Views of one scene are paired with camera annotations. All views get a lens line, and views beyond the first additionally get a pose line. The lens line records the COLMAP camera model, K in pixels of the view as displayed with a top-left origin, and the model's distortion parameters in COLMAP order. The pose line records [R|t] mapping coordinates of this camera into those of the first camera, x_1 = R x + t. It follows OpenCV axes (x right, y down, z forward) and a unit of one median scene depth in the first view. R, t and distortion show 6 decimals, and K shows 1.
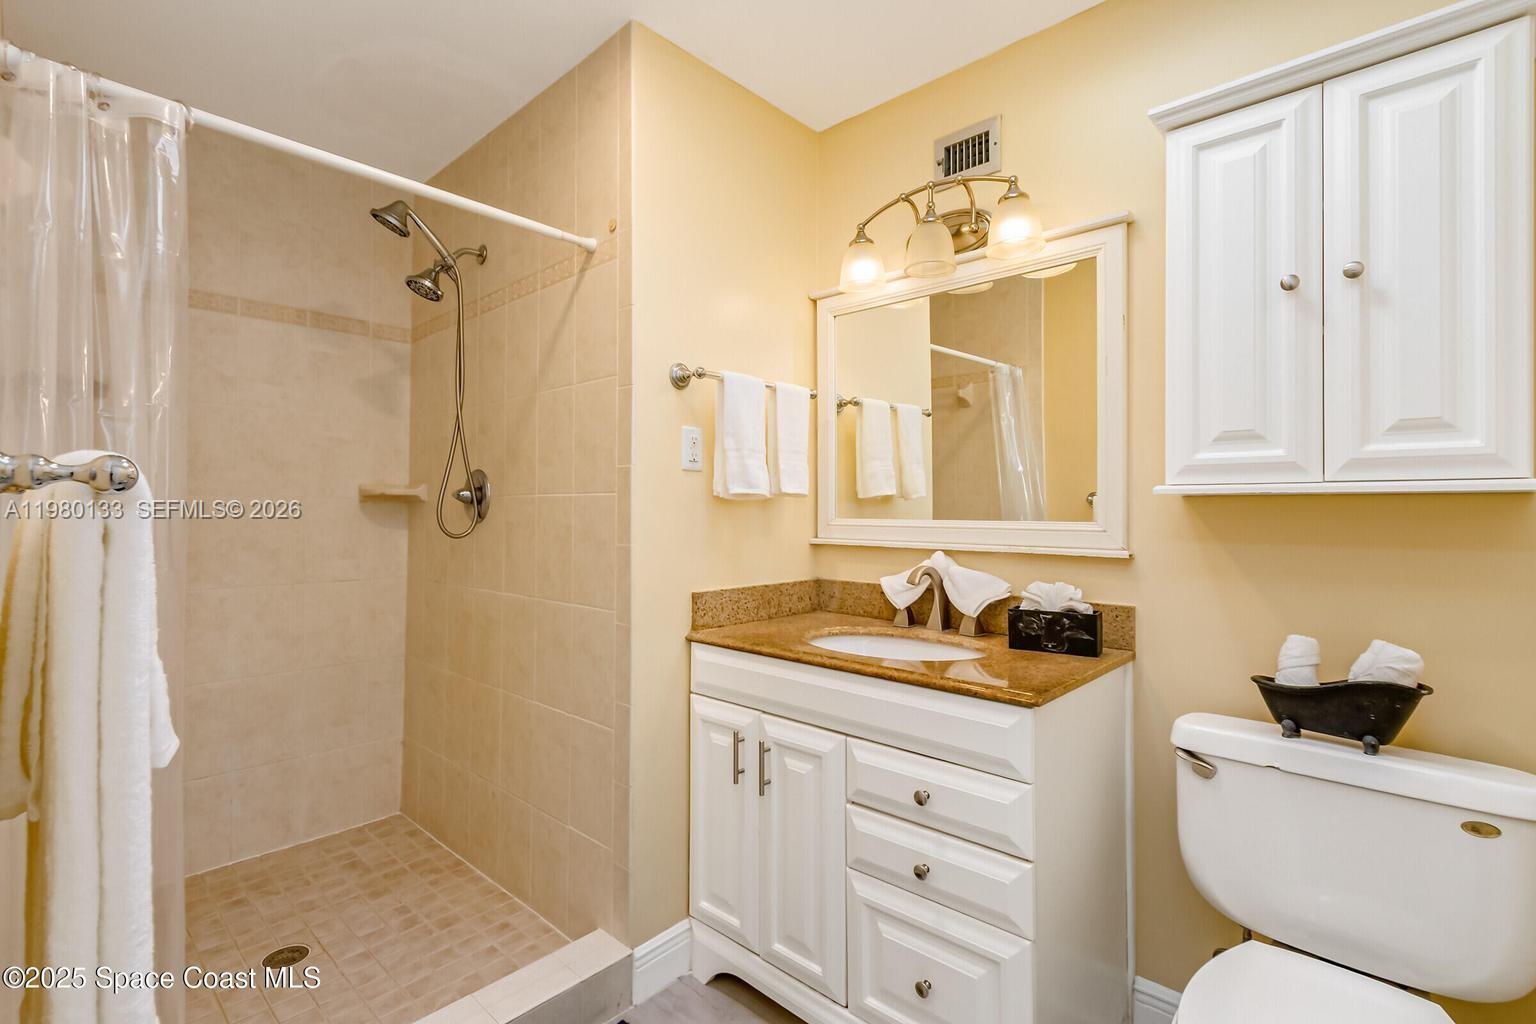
lens RADIAL K [[715.4, 0, 768.0], [0, 715.4, 512.0], [0, 0, 1]] dist [0.020016, -0.000108]
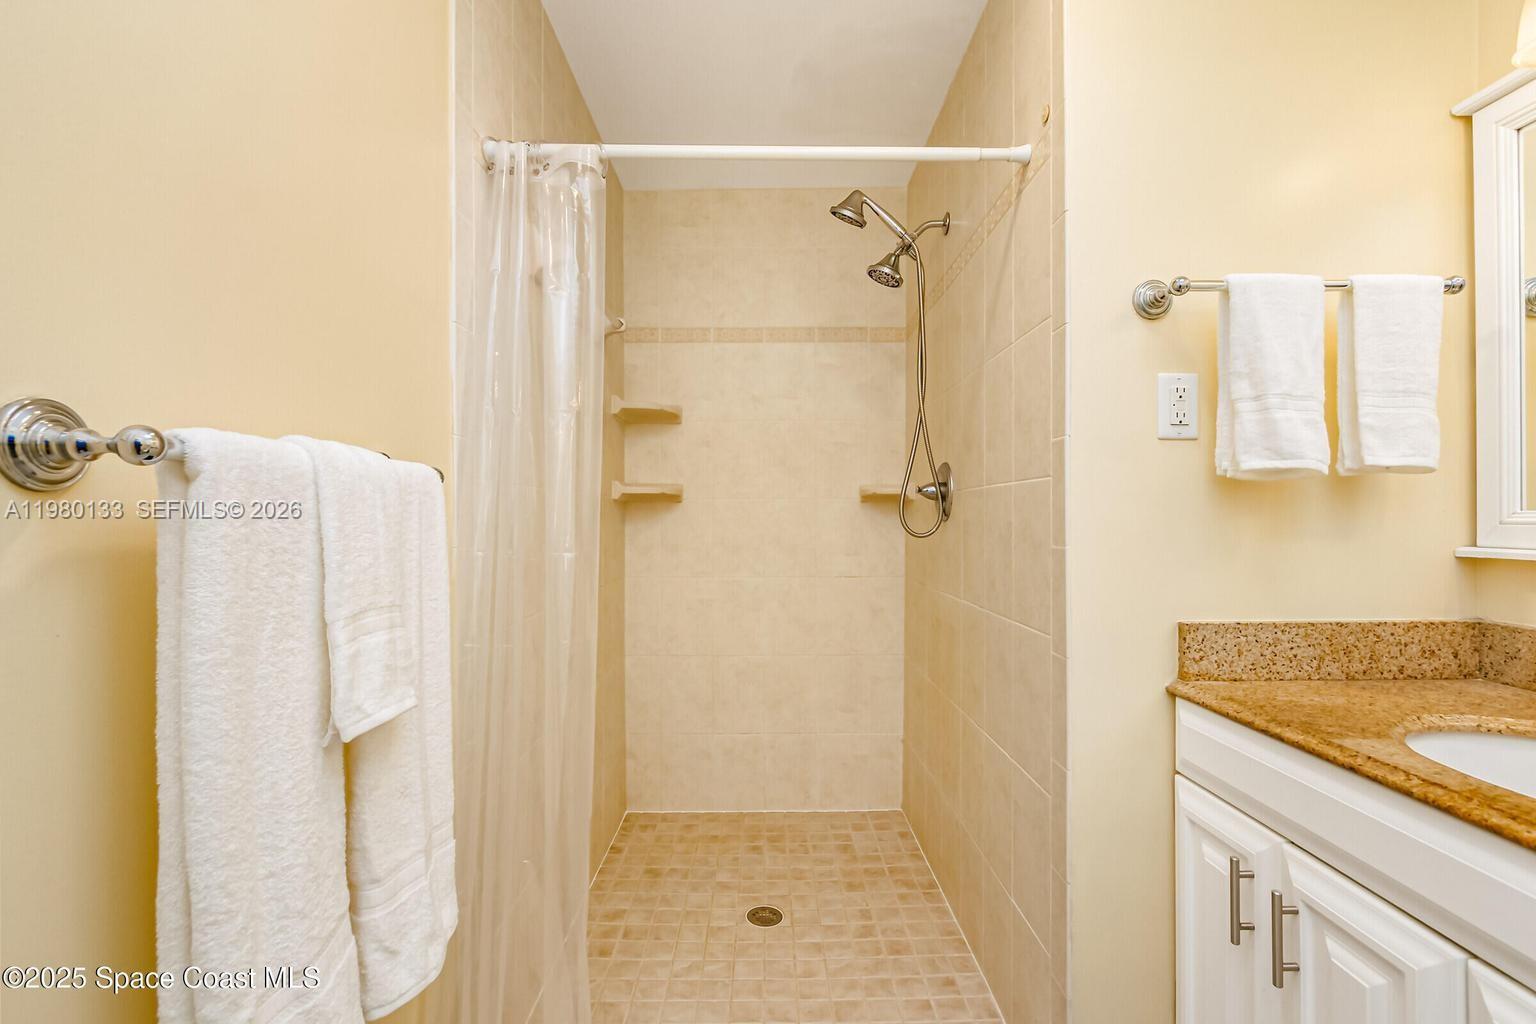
lens RADIAL K [[700.5, 0, 766.8], [0, 700.5, 522.8], [0, 0, 1]] dist [0.014395, -0.005623]
pose [[0.687530, -0.000514, -0.726156, 0.103304], [0.004977, 0.999980, 0.004005, 0.015067], [0.726139, -0.006368, 0.687518, 0.266486]]
